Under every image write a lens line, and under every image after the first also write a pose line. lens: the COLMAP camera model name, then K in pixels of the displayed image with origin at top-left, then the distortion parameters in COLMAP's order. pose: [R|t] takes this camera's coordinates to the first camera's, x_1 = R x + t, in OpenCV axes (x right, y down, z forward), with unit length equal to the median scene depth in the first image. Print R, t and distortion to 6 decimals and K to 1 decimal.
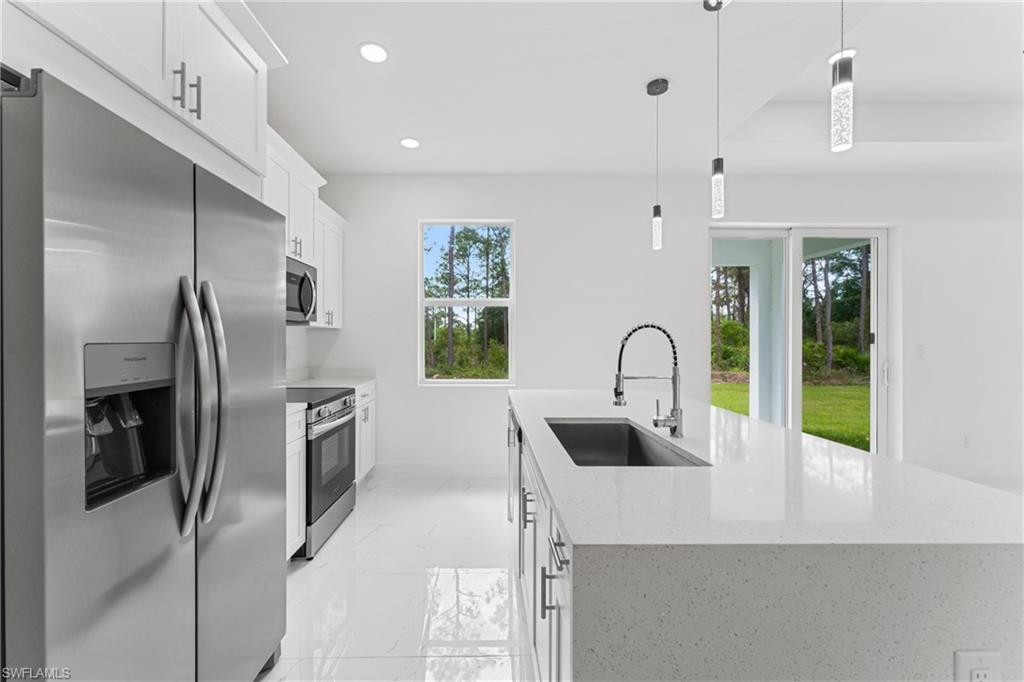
lens RADIAL K [[413.3, 0, 504.2], [0, 413.3, 332.3], [0, 0, 1]] dist [0.006059, -0.000996]
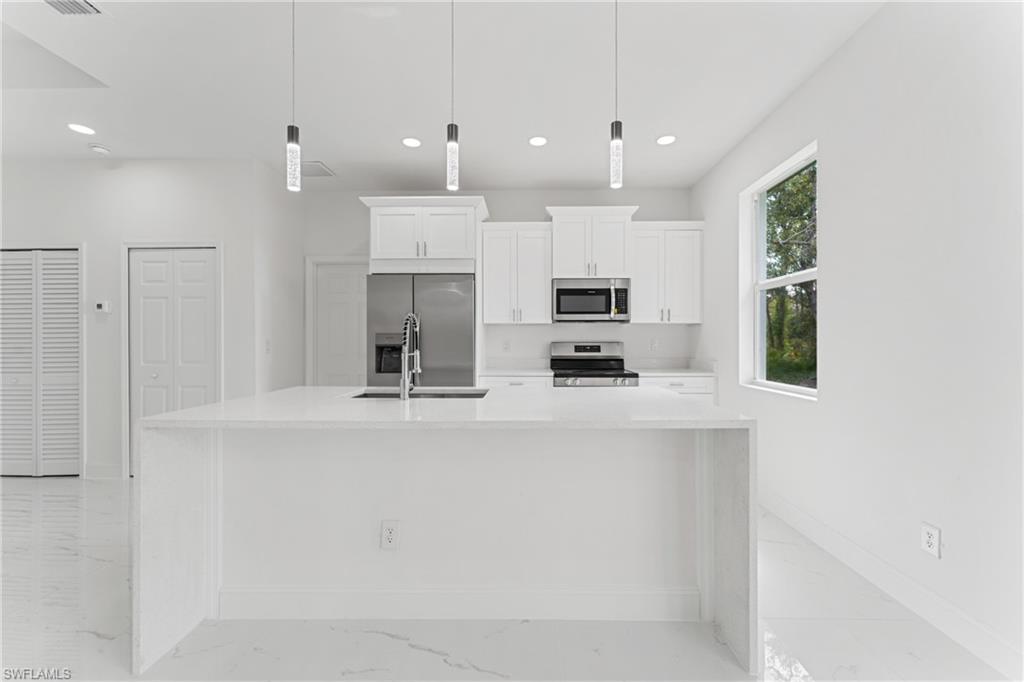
lens RADIAL K [[413.3, 0, 521.6], [0, 413.3, 339.5], [0, 0, 1]] dist [0.006059, -0.000996]
pose [[-0.022259, -0.005649, -0.999736, 1.041036], [0.017810, 0.999823, -0.006046, 0.045528], [0.999594, -0.017940, -0.022155, 0.846184]]
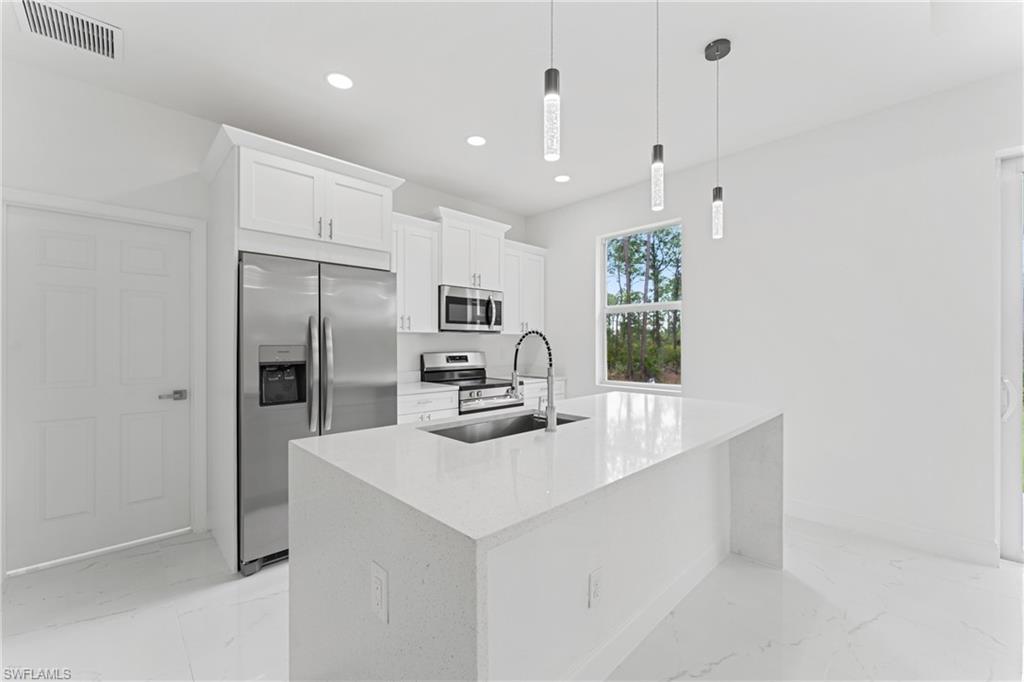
lens RADIAL K [[413.3, 0, 513.1], [0, 413.3, 343.9], [0, 0, 1]] dist [0.006059, -0.000996]
pose [[0.694966, -0.001262, -0.719042, 0.692245], [0.013795, 0.999838, 0.011577, 0.001899], [0.718911, -0.017965, 0.694870, 0.093790]]
